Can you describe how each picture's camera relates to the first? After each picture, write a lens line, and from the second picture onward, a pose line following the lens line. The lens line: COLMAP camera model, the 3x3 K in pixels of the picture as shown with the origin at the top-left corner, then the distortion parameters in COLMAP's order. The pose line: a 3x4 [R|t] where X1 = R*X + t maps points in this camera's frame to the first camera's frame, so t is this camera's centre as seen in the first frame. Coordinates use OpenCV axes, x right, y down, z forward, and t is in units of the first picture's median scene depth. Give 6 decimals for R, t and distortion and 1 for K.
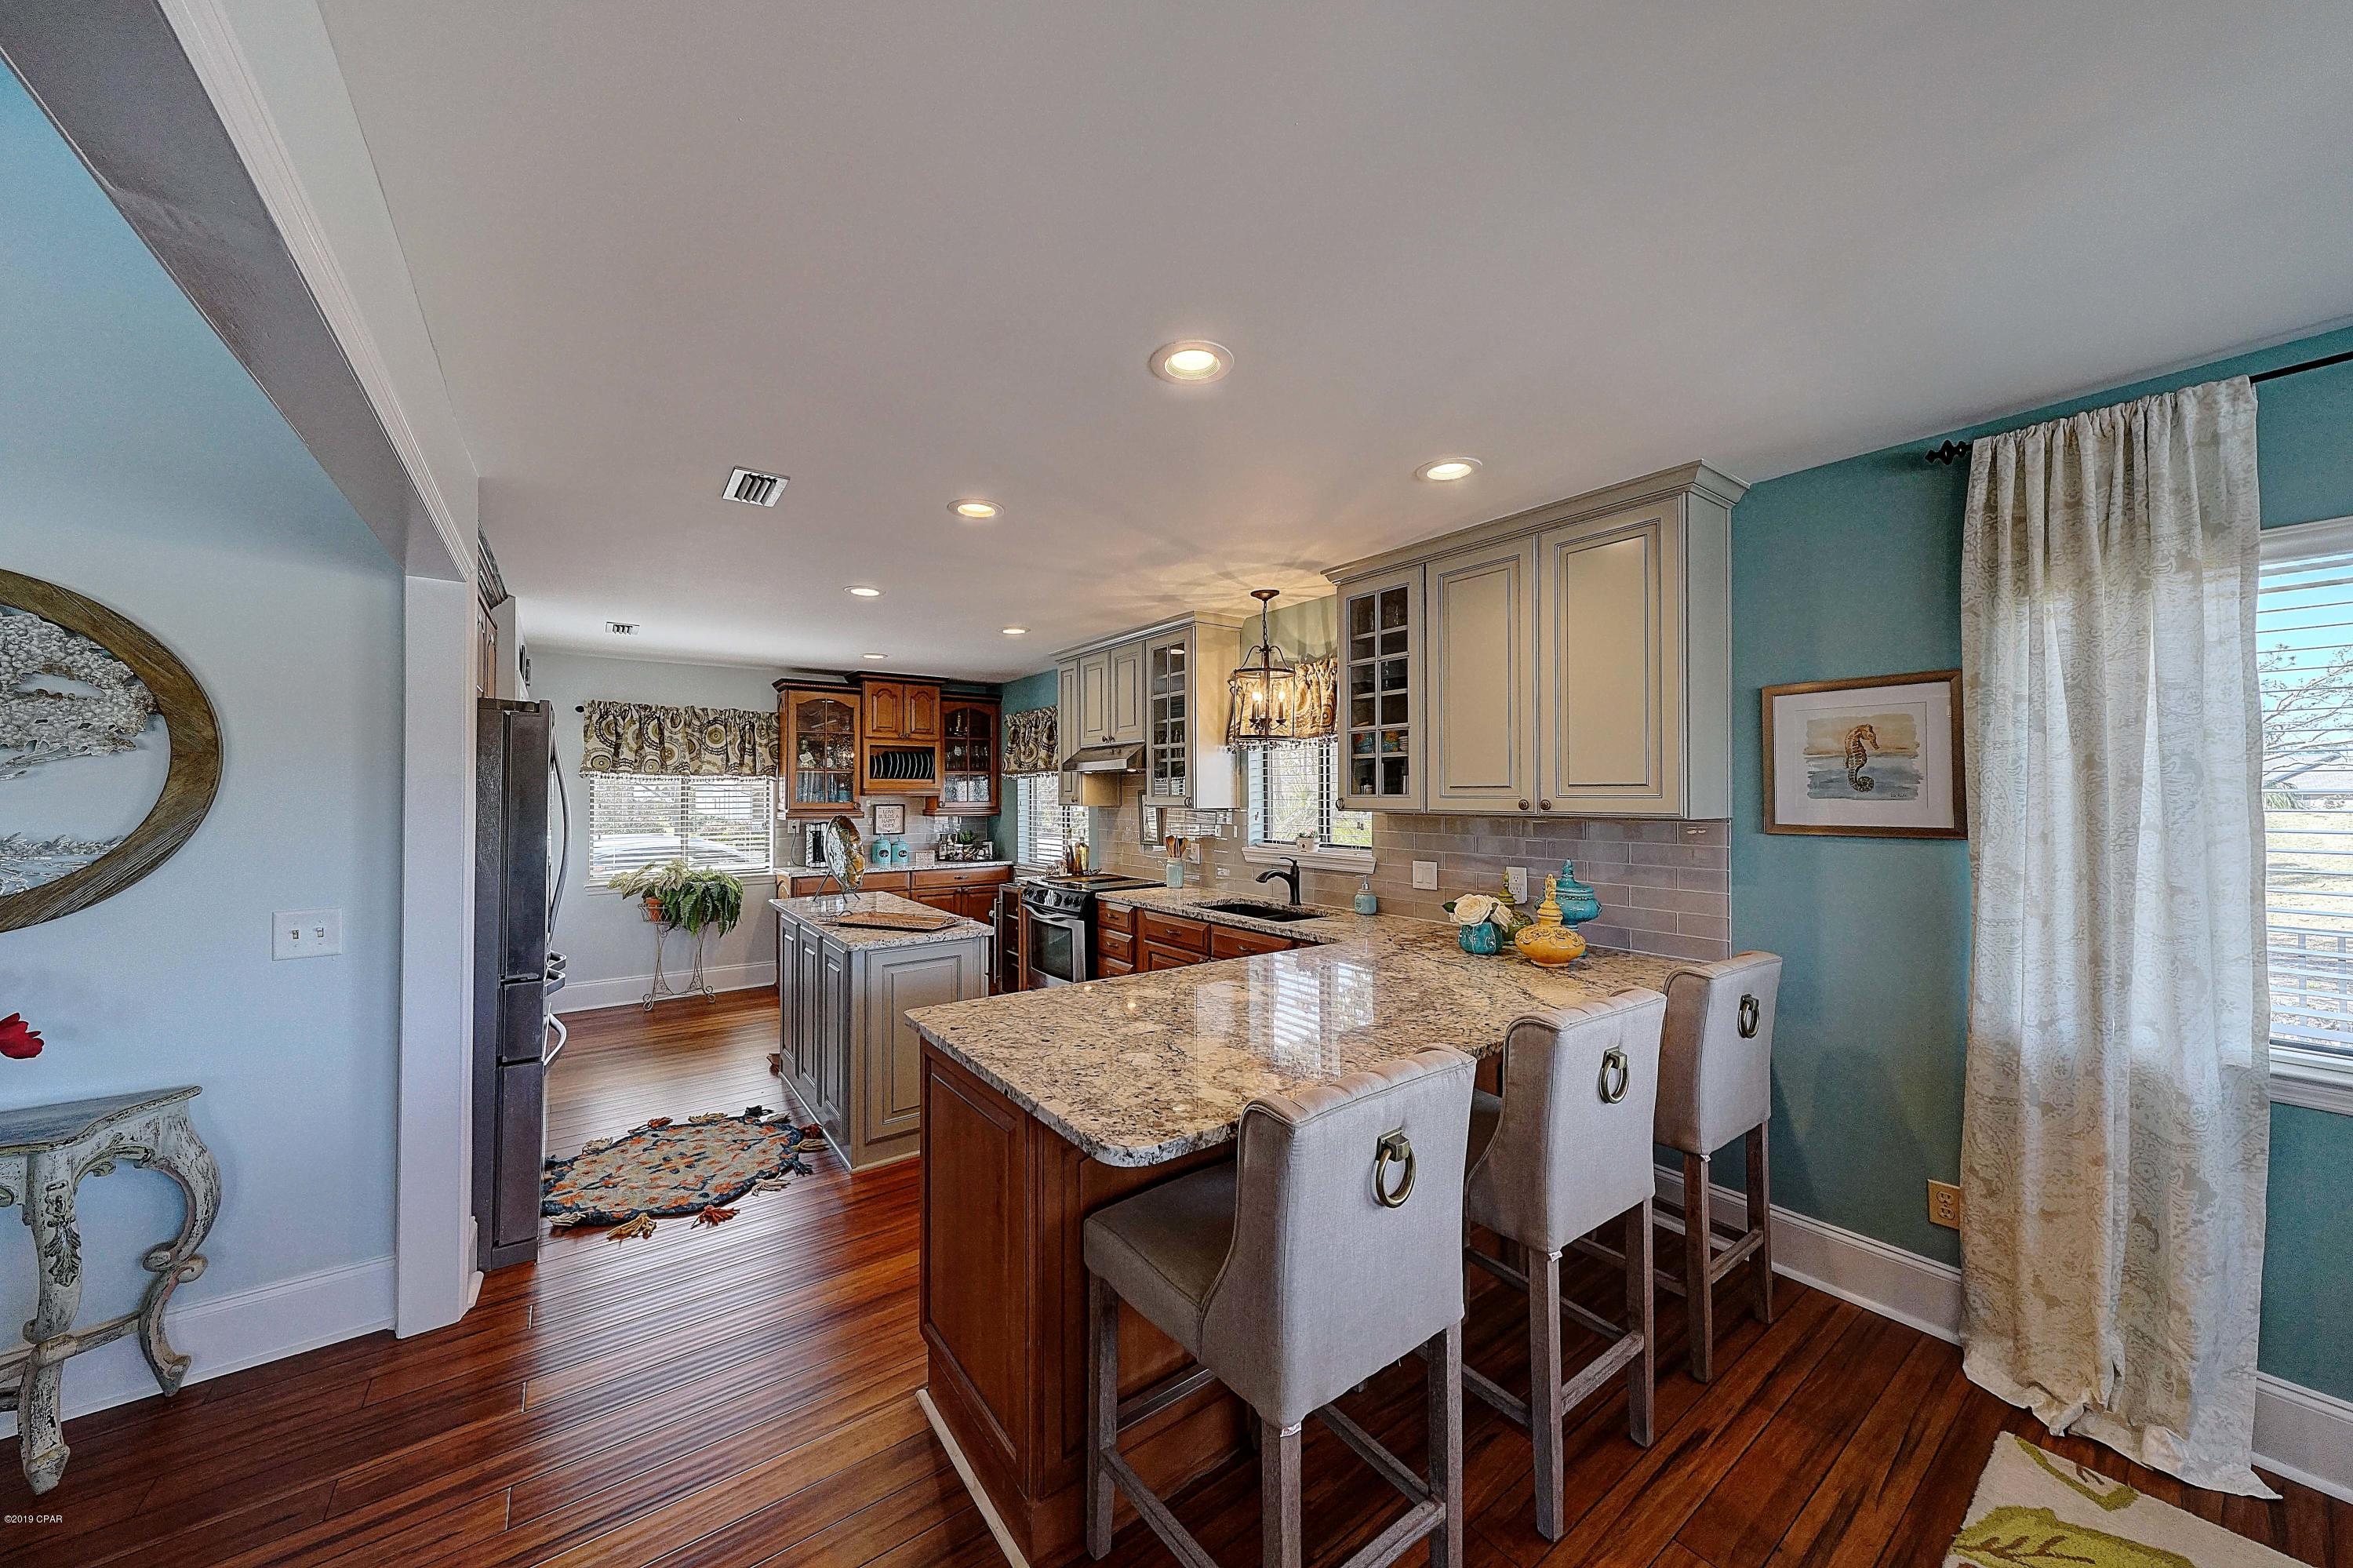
lens RADIAL K [[817.5, 0, 1167.0], [0, 817.5, 786.8], [0, 0, 1]] dist [0.009510, -0.001731]
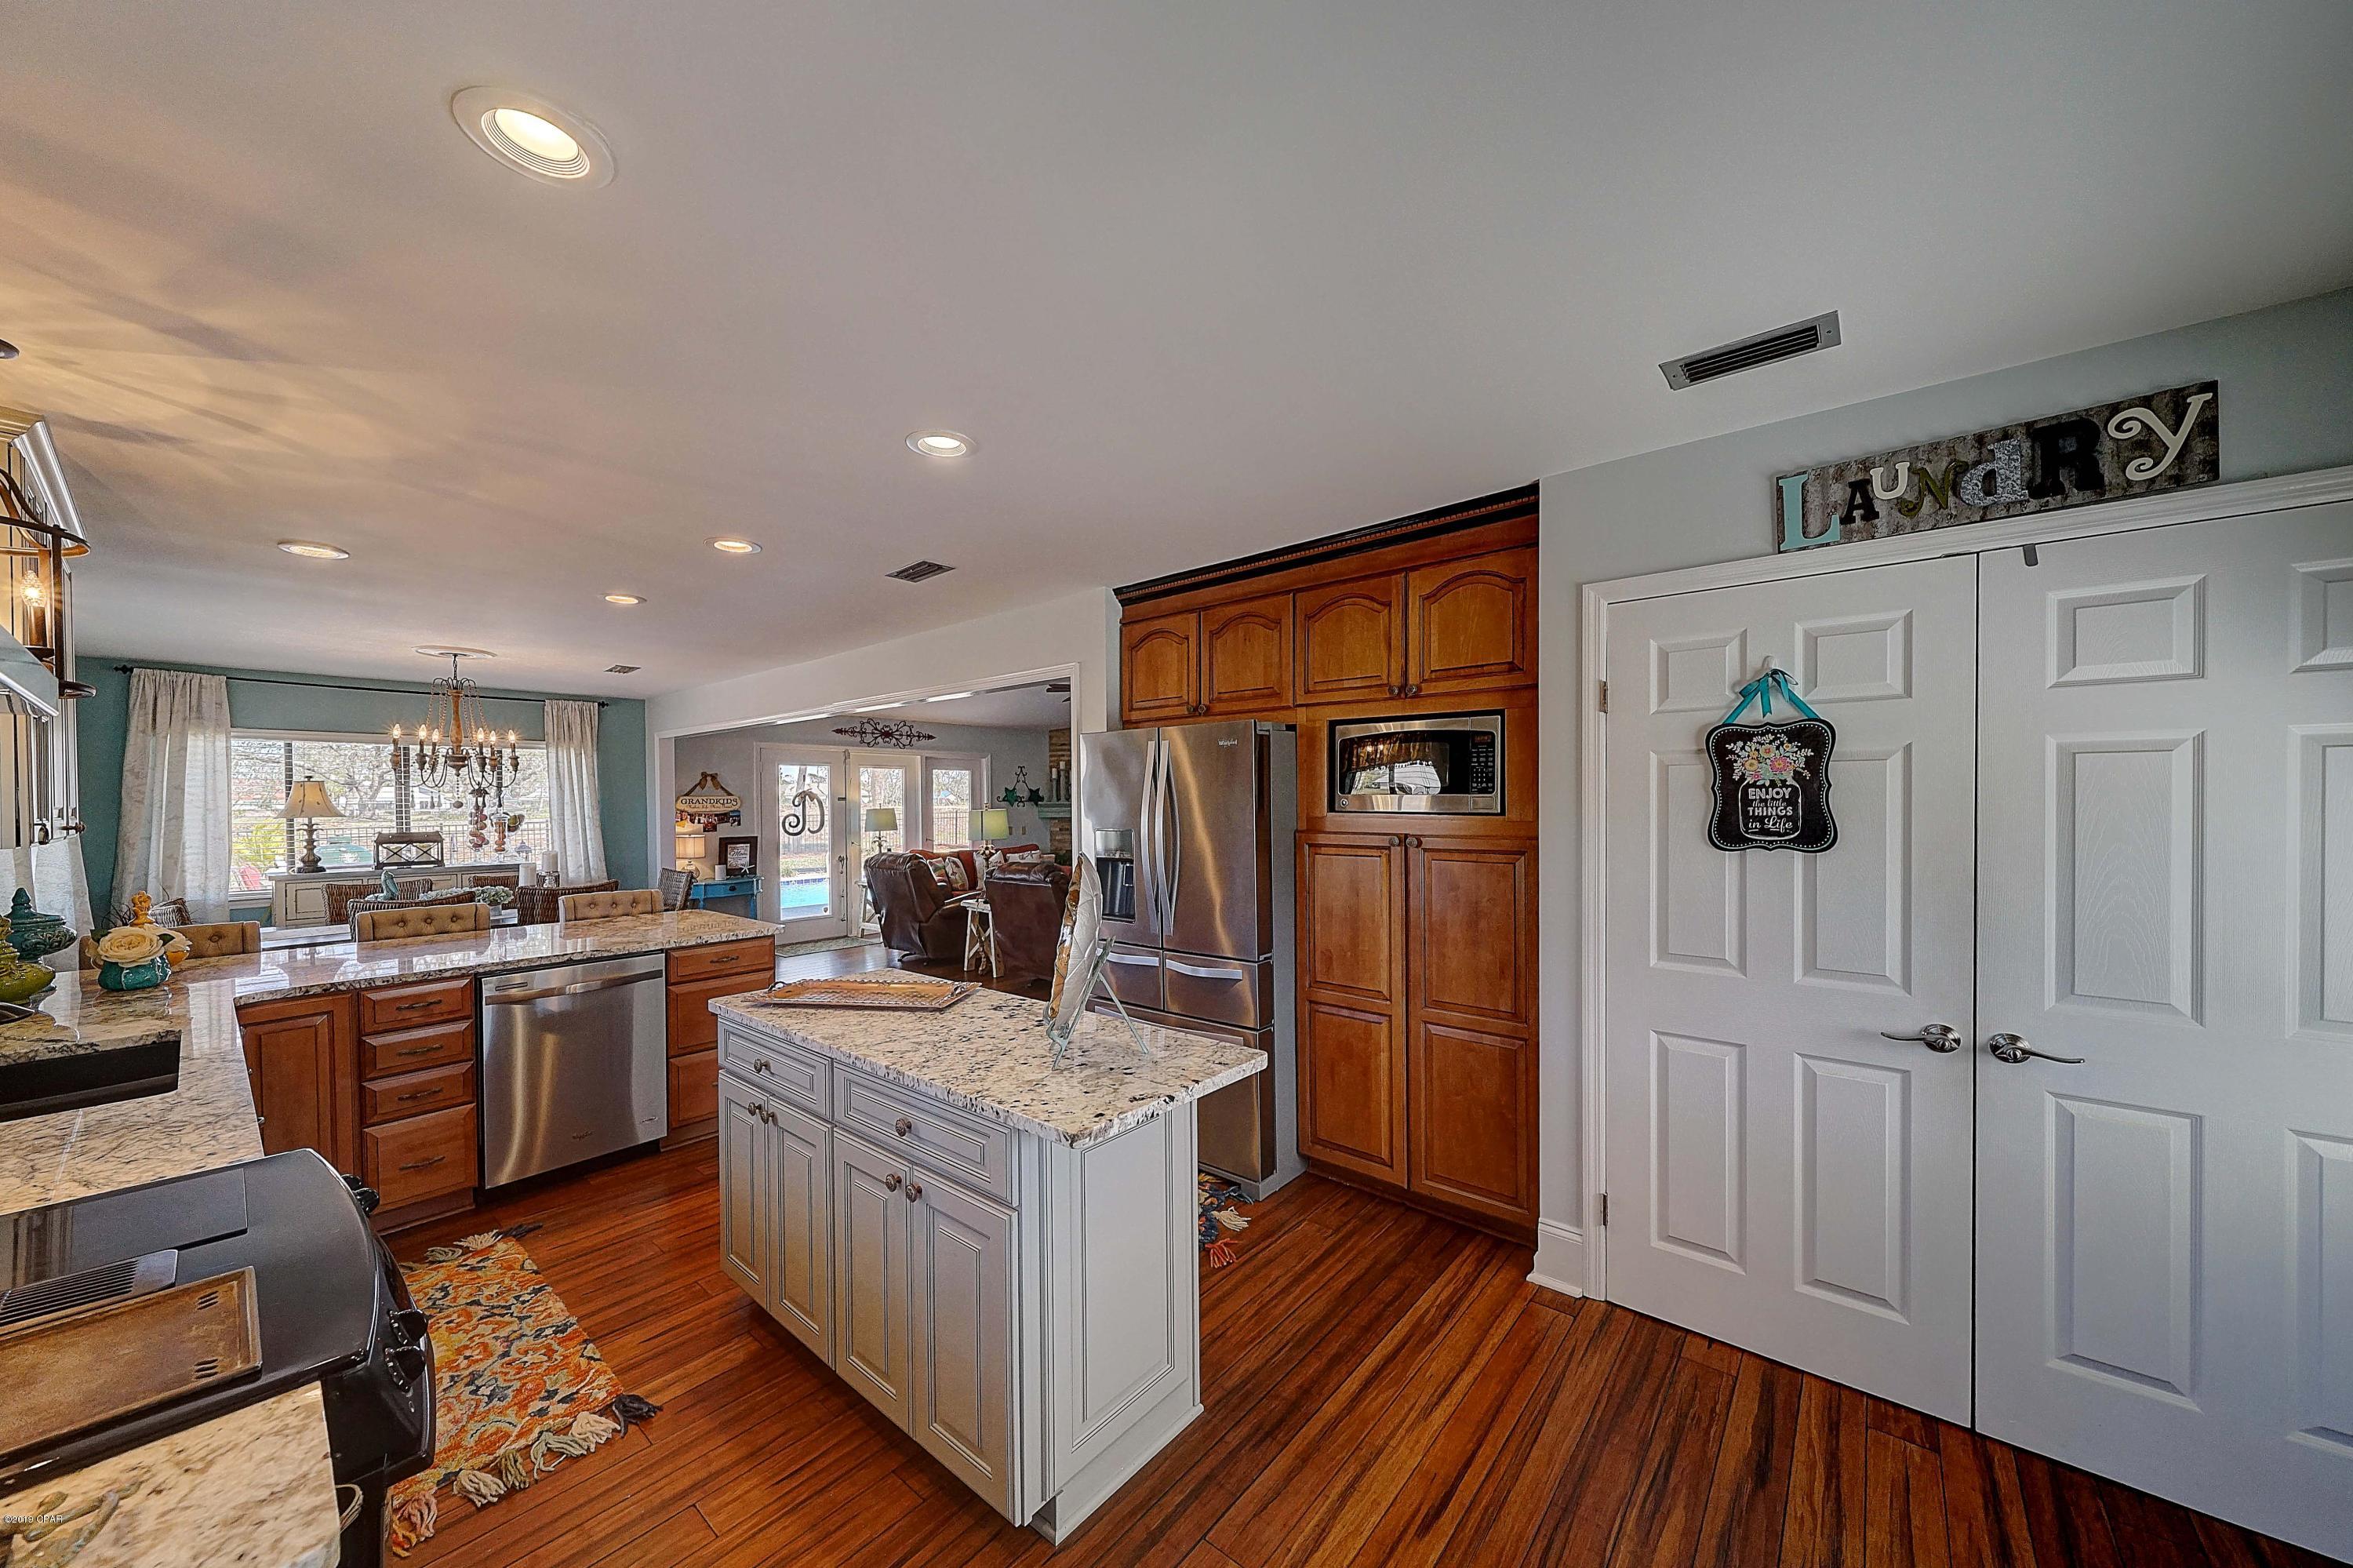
lens RADIAL K [[817.5, 0, 1162.5], [0, 817.5, 798.9], [0, 0, 1]] dist [0.009510, -0.001731]
pose [[-0.972963, 0.009975, -0.230745, -0.647754], [0.011967, 0.999902, -0.007234, 0.018841], [0.230650, -0.009800, -0.972987, 2.644442]]
